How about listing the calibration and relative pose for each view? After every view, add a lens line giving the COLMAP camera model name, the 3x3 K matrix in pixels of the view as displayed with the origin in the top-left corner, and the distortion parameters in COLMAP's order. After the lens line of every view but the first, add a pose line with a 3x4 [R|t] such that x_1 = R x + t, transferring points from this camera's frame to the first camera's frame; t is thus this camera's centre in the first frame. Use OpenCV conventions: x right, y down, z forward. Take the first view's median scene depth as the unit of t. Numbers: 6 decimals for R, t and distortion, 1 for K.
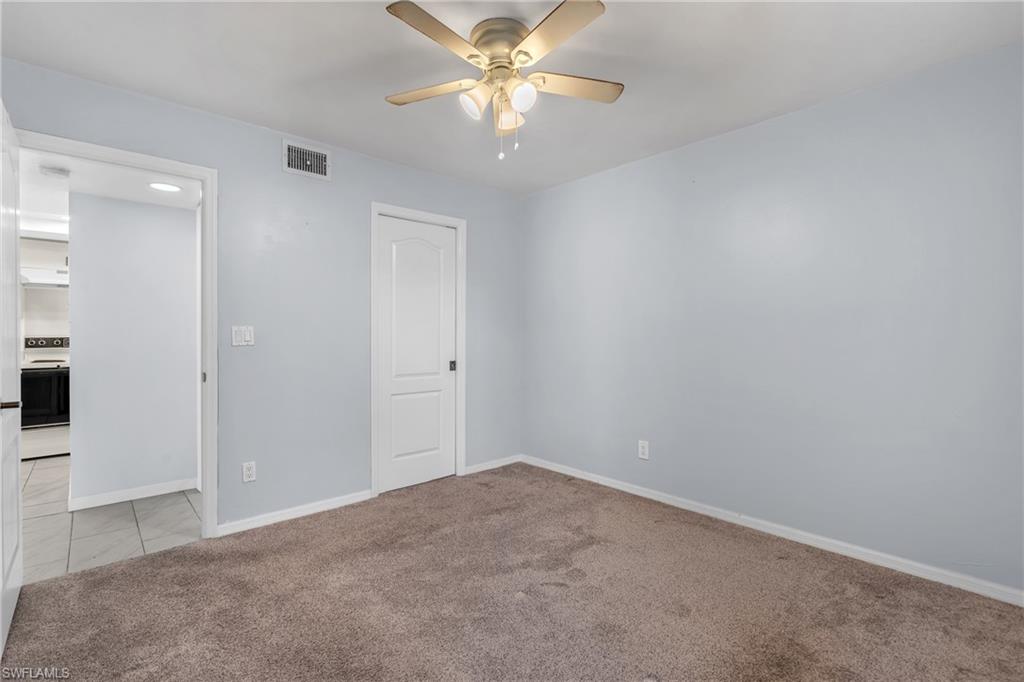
lens RADIAL K [[484.2, 0, 514.8], [0, 484.2, 333.4], [0, 0, 1]] dist [-0.002105, 0.000539]
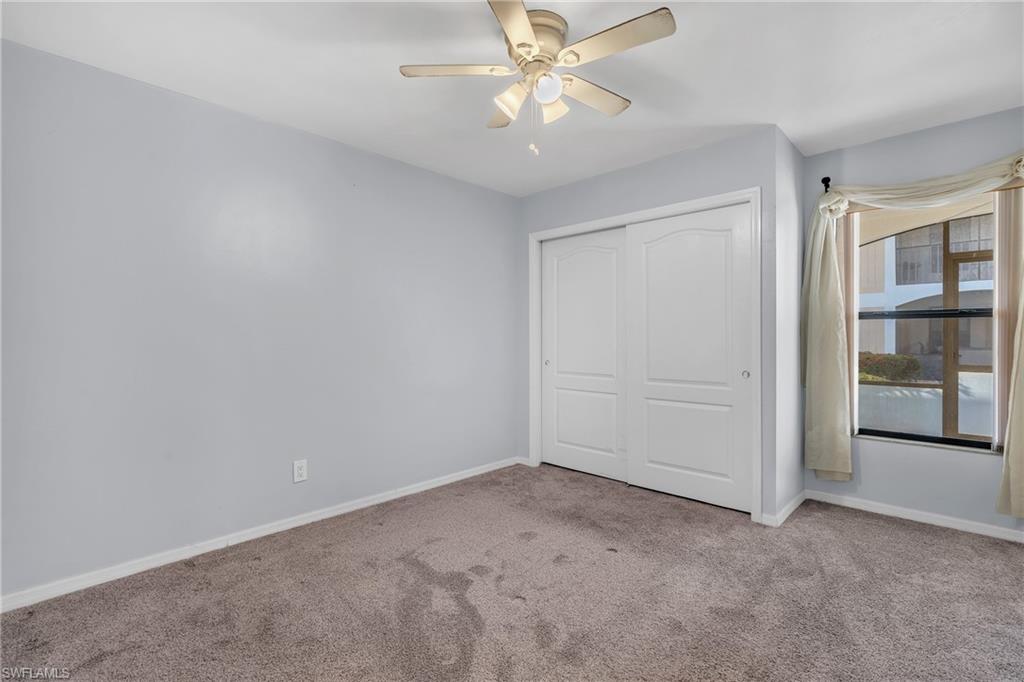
lens RADIAL K [[479.5, 0, 511.5], [0, 479.5, 338.6], [0, 0, 1]] dist [-0.002484, 0.000947]
pose [[-0.065042, -0.009271, 0.997839, -0.708155], [0.014410, 0.999844, 0.010229, 0.008433], [-0.997778, 0.015044, -0.064898, 0.818780]]
